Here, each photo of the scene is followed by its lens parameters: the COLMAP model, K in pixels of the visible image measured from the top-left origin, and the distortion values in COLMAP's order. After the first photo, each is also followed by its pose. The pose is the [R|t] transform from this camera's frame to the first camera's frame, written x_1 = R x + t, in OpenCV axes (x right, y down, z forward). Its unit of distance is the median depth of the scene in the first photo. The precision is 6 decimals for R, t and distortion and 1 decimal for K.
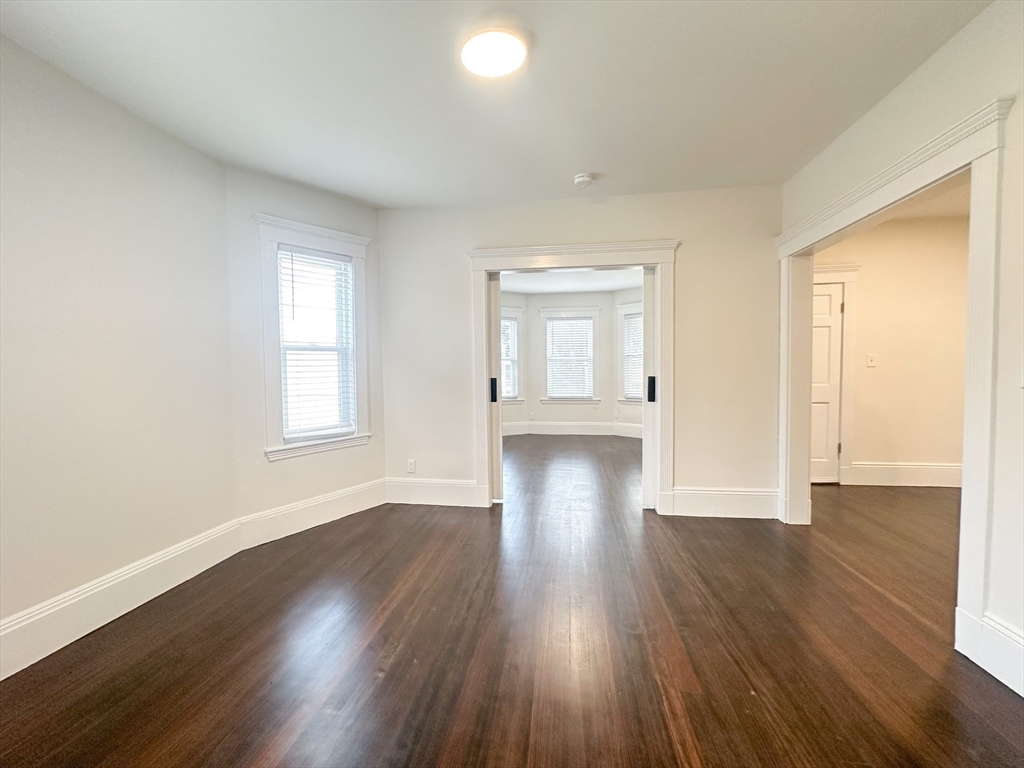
lens RADIAL K [[413.1, 0, 509.3], [0, 413.1, 384.3], [0, 0, 1]] dist [0.000953, 0.000384]
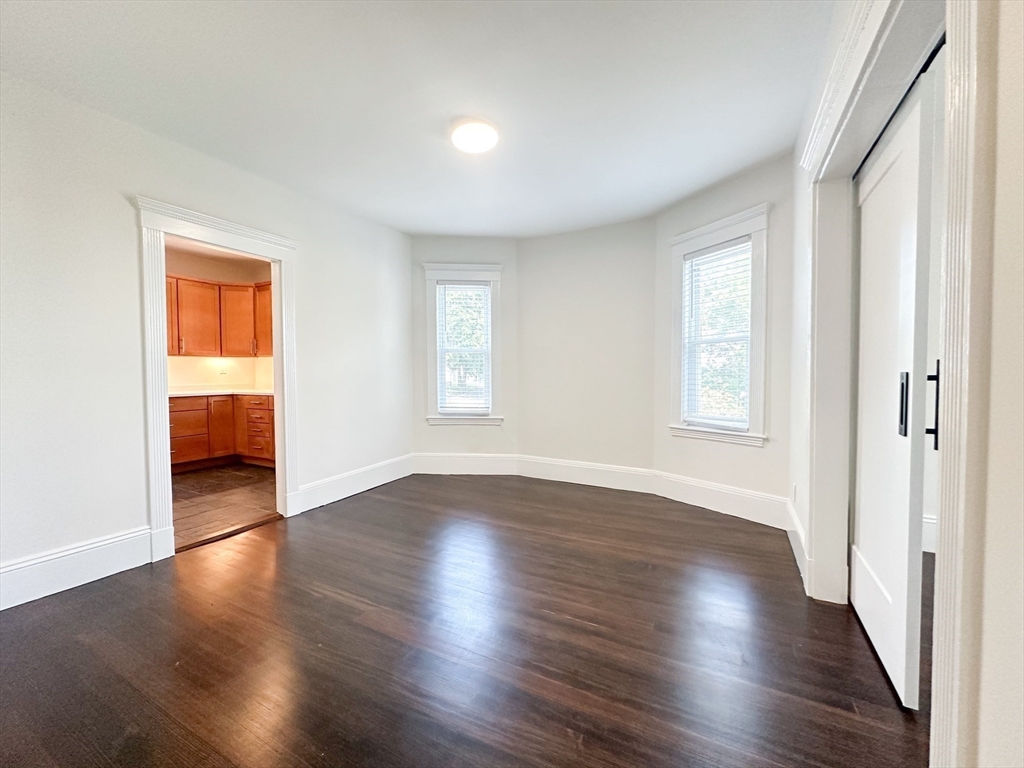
lens RADIAL K [[413.1, 0, 509.3], [0, 413.1, 384.3], [0, 0, 1]] dist [0.000953, 0.000384]
pose [[-0.347377, 0.040447, -0.936853, 0.683504], [-0.020555, 0.998501, 0.050730, -0.018239], [0.937500, 0.036880, -0.346025, 0.876951]]
